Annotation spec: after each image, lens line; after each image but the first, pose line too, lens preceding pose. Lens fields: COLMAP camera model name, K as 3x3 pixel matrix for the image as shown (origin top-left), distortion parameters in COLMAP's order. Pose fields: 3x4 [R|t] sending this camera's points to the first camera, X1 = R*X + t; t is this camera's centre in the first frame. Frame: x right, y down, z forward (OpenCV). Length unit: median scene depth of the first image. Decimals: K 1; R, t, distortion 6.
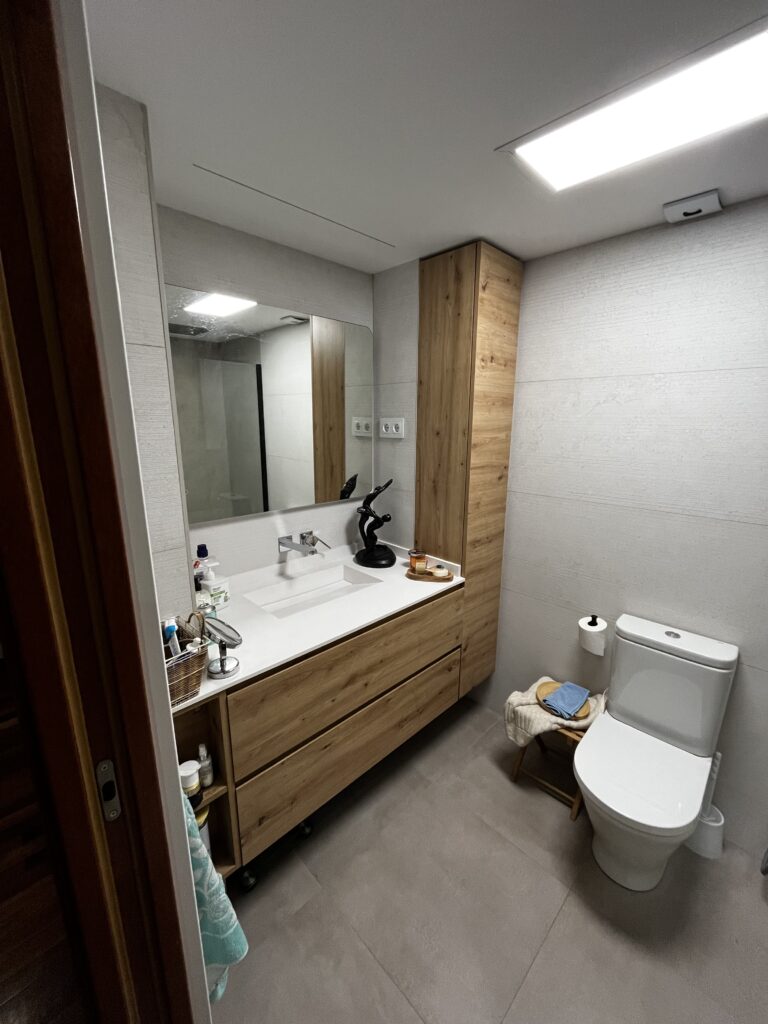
lens RADIAL K [[411.4, 0, 389.1], [0, 411.4, 511.0], [0, 0, 1]] dist [-0.003585, 0.000155]
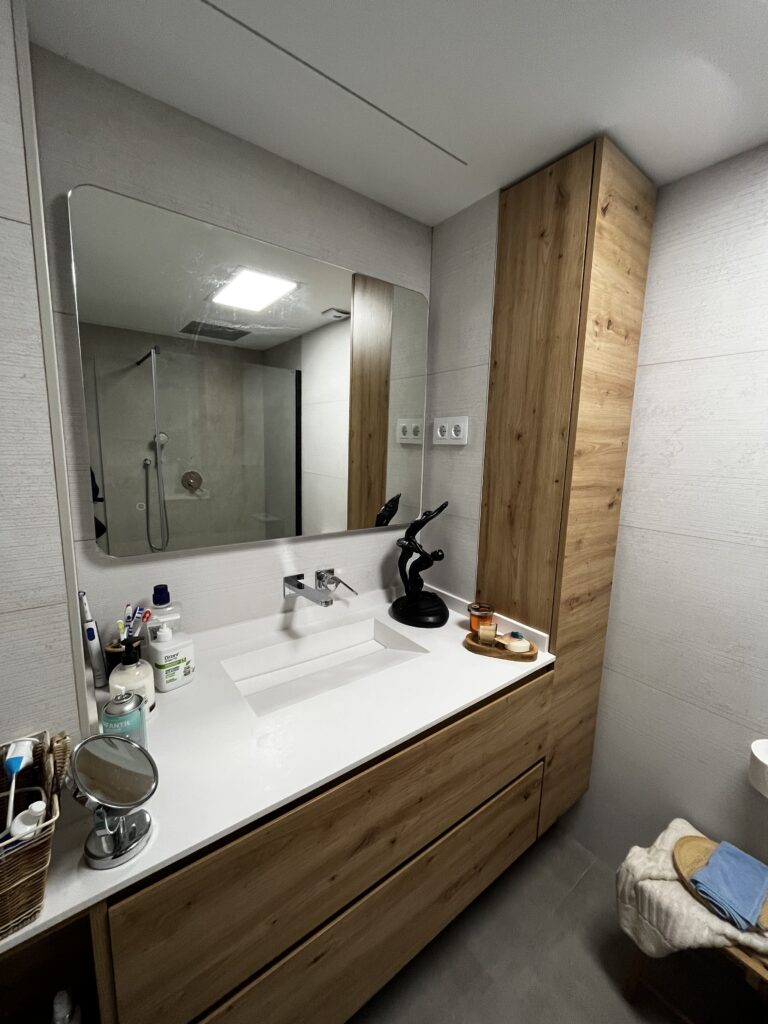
lens RADIAL K [[411.4, 0, 389.2], [0, 411.4, 511.5], [0, 0, 1]] dist [-0.003585, 0.000155]
pose [[0.991948, 0.039969, -0.120172, -0.008030], [-0.047641, 0.996960, -0.061657, -0.012781], [0.117343, 0.066886, 0.990836, 0.320698]]
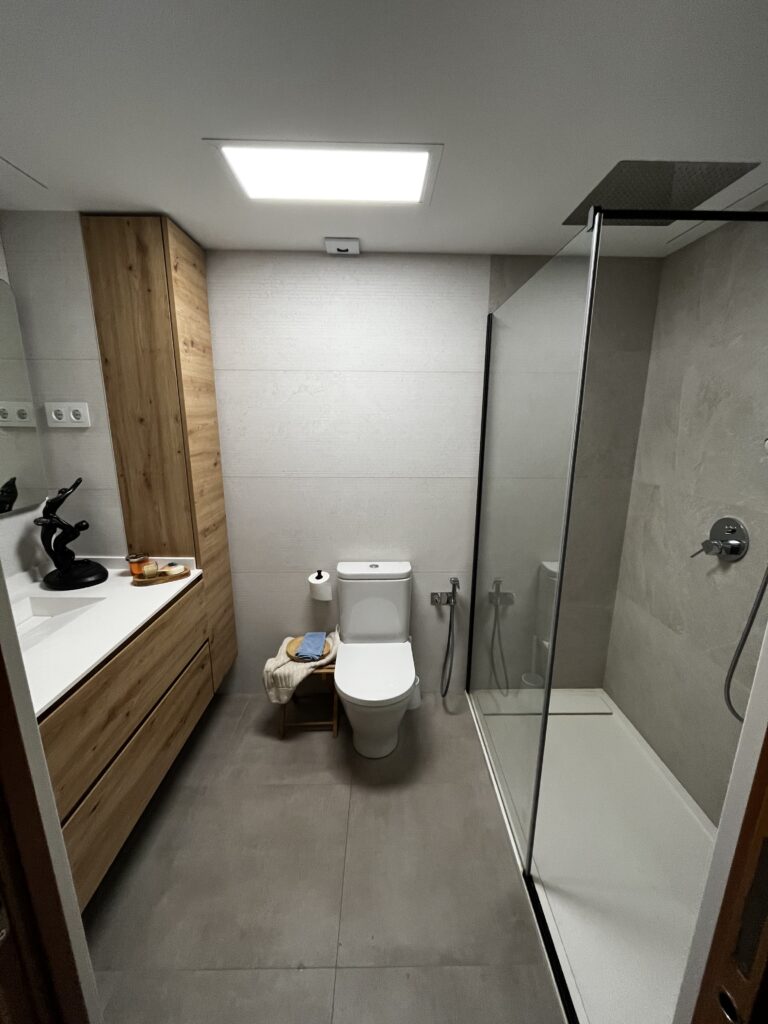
lens RADIAL K [[411.4, 0, 387.2], [0, 411.4, 510.7], [0, 0, 1]] dist [-0.003585, 0.000155]
pose [[0.695588, -0.163235, 0.699652, -0.174876], [0.151808, 0.985252, 0.078942, 0.017052], [-0.702220, 0.051302, 0.710110, -0.004600]]
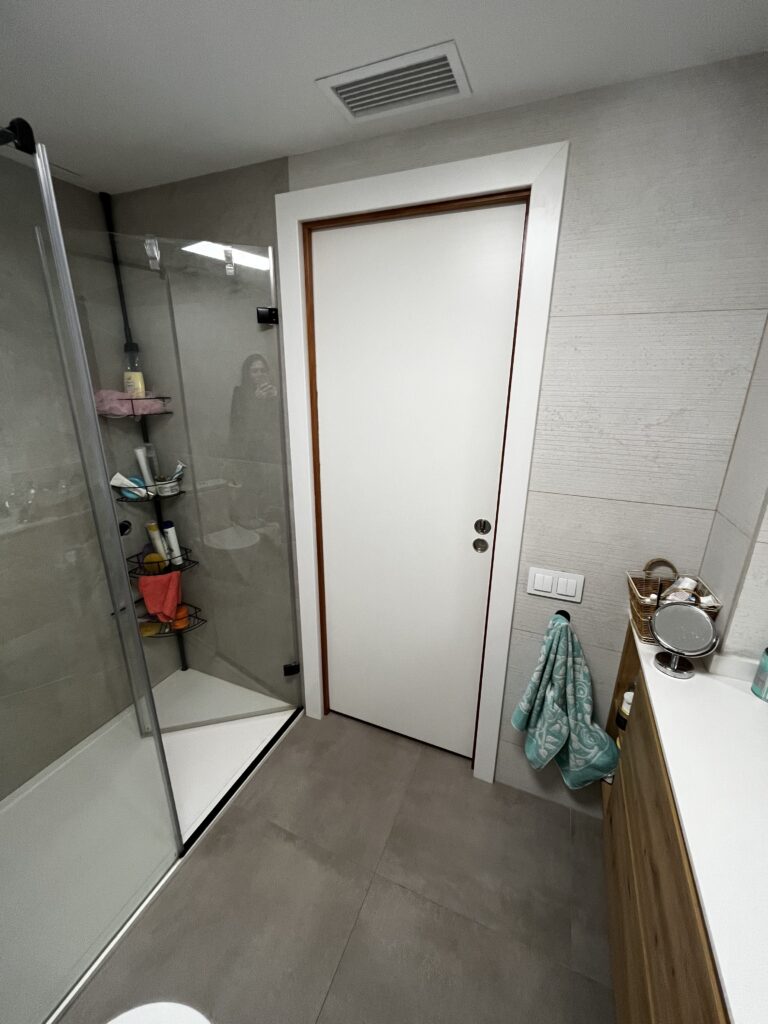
lens RADIAL K [[411.4, 0, 385.3], [0, 411.4, 512.3], [0, 0, 1]] dist [-0.003585, 0.000155]
pose [[-0.926955, 0.098657, -0.361969, 0.307286], [-0.097164, 0.868759, 0.485610, -0.182705], [0.362373, 0.485308, -0.795715, 0.858487]]
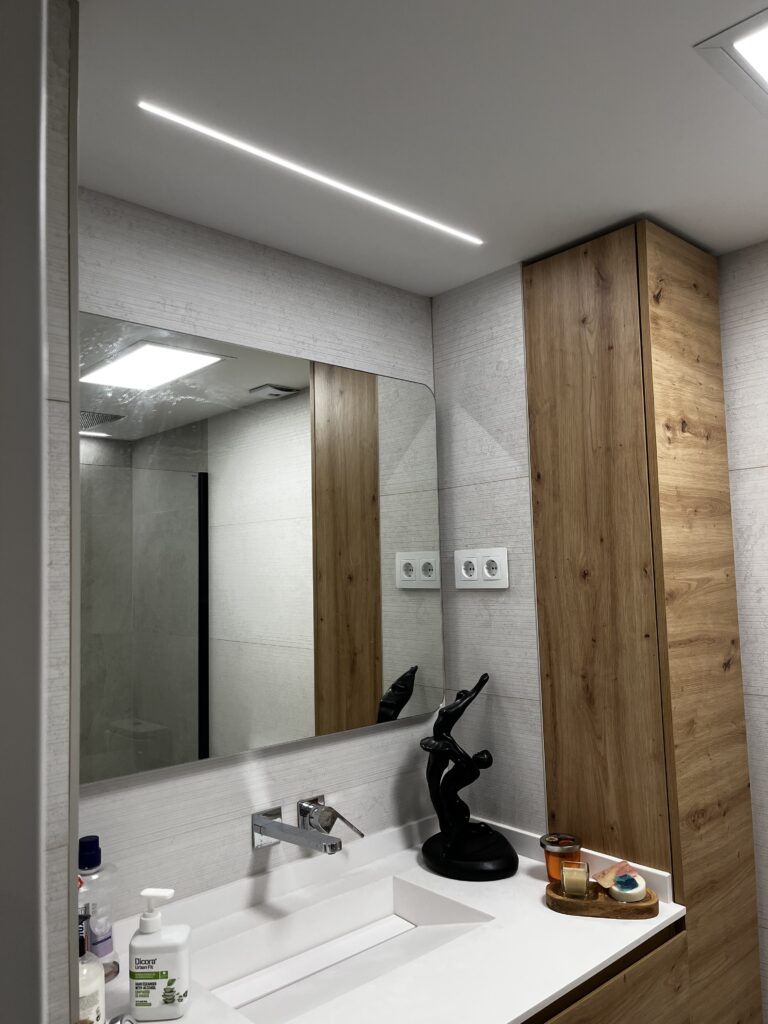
lens RADIAL K [[768.2, 0, 384.0], [0, 768.2, 516.1], [0, 0, 1]] dist [0.062873, -0.068897]
pose [[0.998566, -0.038159, -0.037554, -0.083710], [0.025639, 0.956600, -0.290274, 0.003271], [0.047001, 0.288895, 0.956206, 0.104097]]
